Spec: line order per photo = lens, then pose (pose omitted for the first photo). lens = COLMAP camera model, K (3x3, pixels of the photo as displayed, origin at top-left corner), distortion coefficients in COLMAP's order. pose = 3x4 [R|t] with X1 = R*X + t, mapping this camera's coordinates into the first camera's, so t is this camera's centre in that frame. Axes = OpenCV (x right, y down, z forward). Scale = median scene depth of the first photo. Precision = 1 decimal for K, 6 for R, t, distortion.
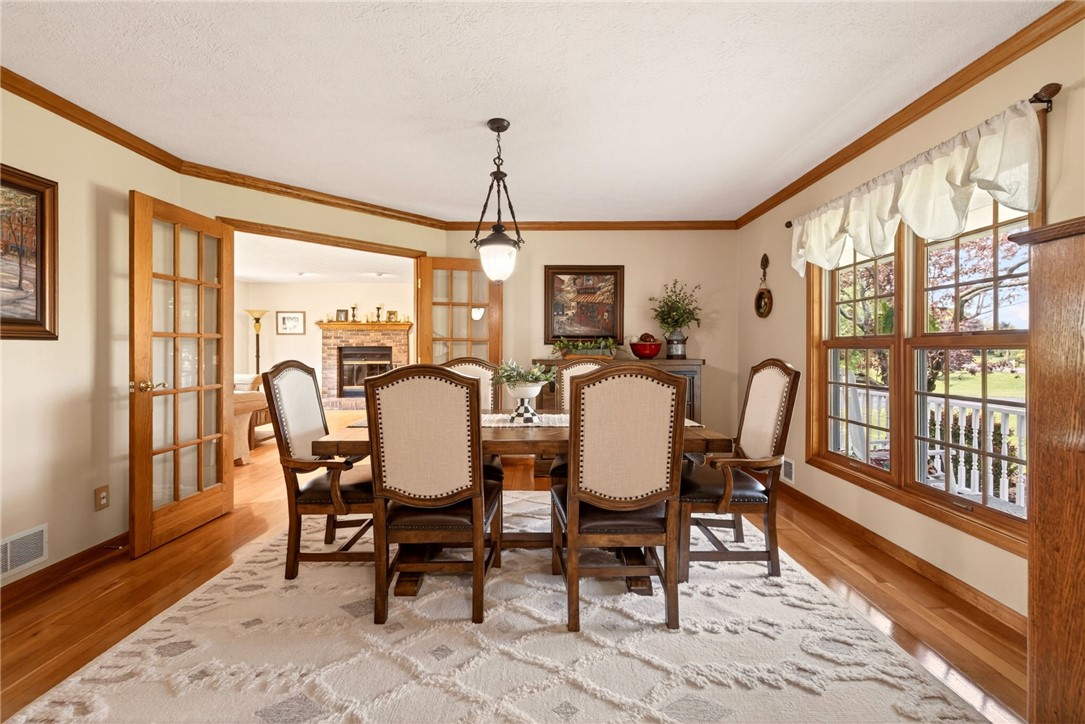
lens RADIAL K [[457.4, 0, 540.3], [0, 457.4, 353.1], [0, 0, 1]] dist [-0.000403, -0.000088]
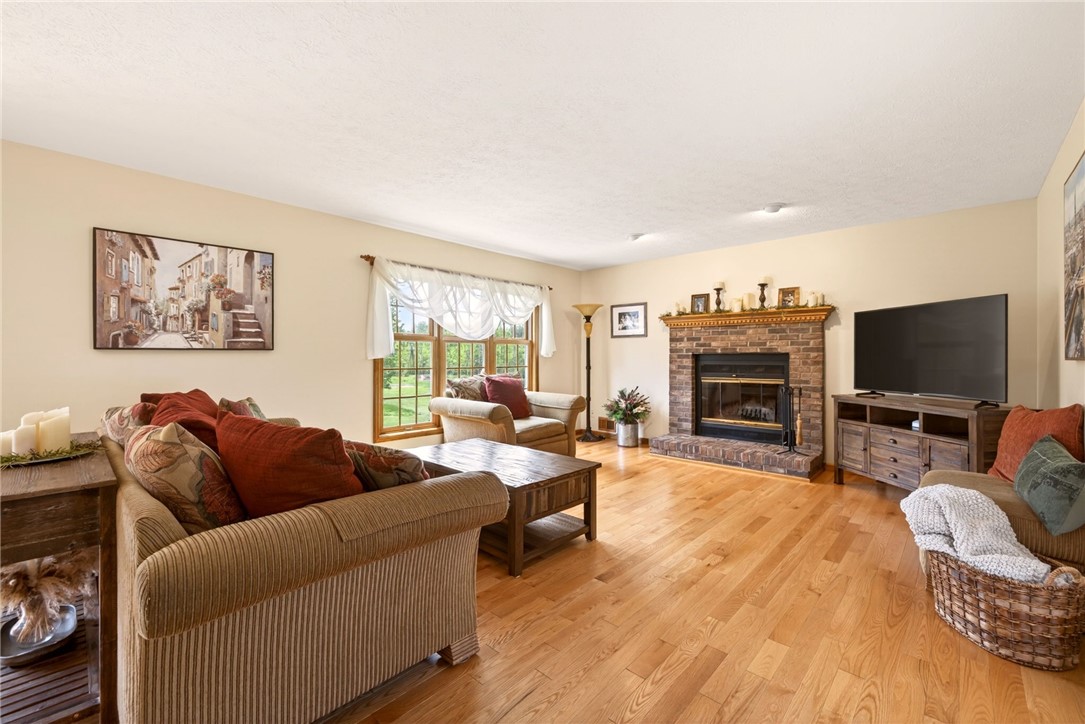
lens RADIAL K [[457.4, 0, 540.3], [0, 457.4, 353.1], [0, 0, 1]] dist [-0.000403, -0.000088]
pose [[0.740806, -0.006483, -0.671688, -0.178692], [-0.005507, 0.999861, -0.015724, -0.004051], [0.671697, 0.015348, 0.740667, 0.399356]]
